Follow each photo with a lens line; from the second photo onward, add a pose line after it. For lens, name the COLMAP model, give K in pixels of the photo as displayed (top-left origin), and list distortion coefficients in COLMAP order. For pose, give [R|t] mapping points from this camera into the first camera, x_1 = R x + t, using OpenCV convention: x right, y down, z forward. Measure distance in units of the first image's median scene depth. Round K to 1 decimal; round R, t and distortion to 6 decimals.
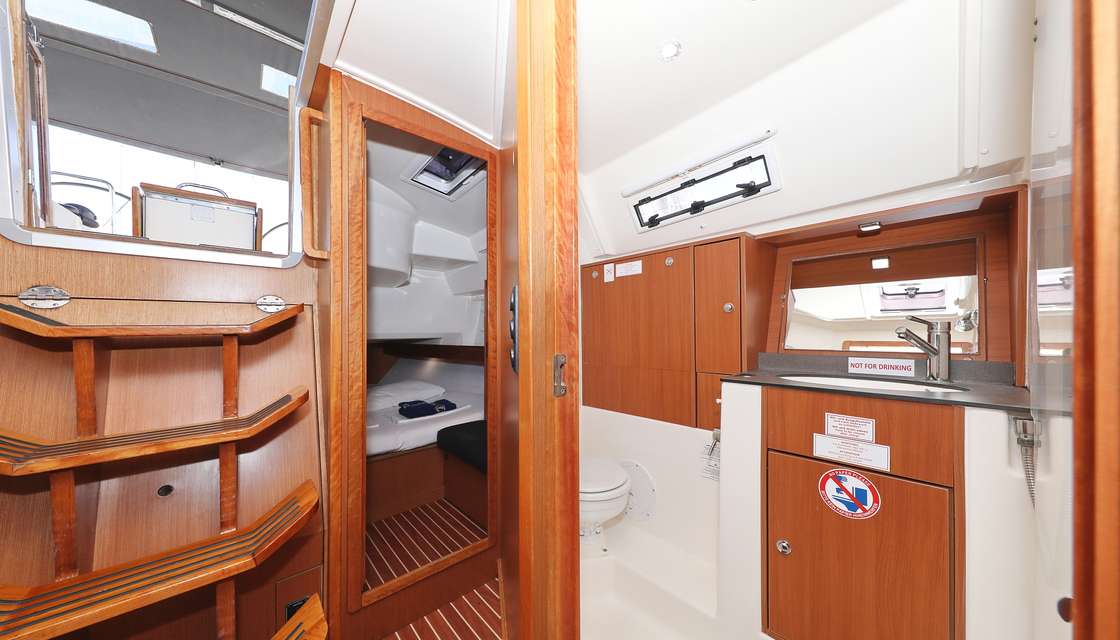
lens RADIAL K [[351.2, 0, 560.0], [0, 351.2, 320.0], [0, 0, 1]] dist [0.000127, -0.003978]
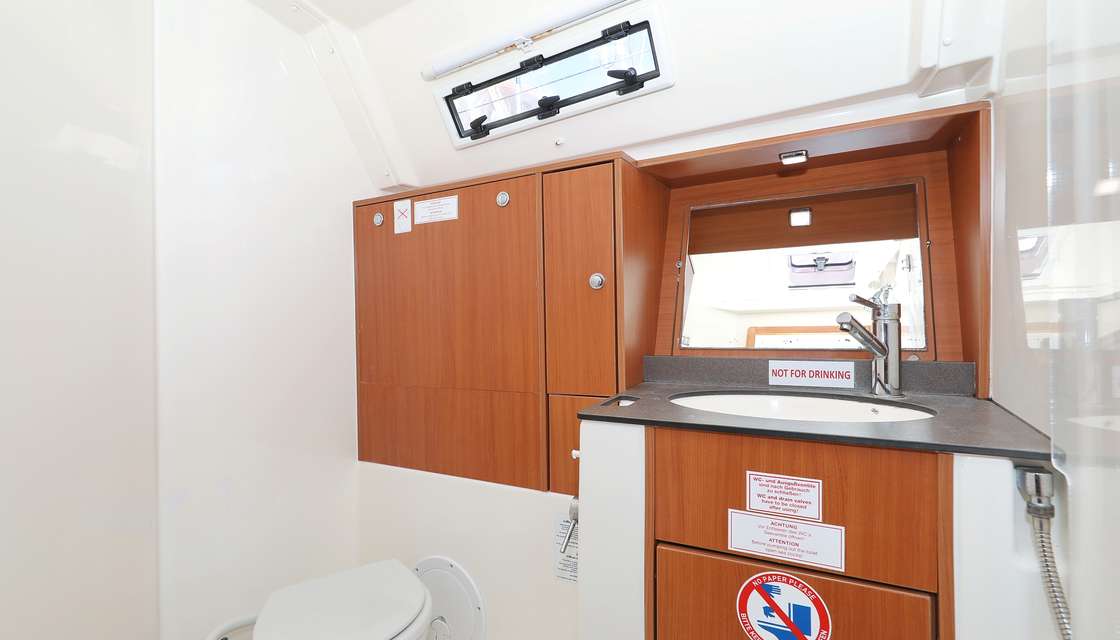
lens RADIAL K [[501.2, 0, 559.9], [0, 501.2, 300.1], [0, 0, 1]] dist [-0.025788, -0.000088]
pose [[0.944697, -0.006973, 0.327871, 0.178436], [0.006624, 0.999976, 0.002182, -0.006941], [-0.327878, 0.000110, 0.944720, 0.283214]]
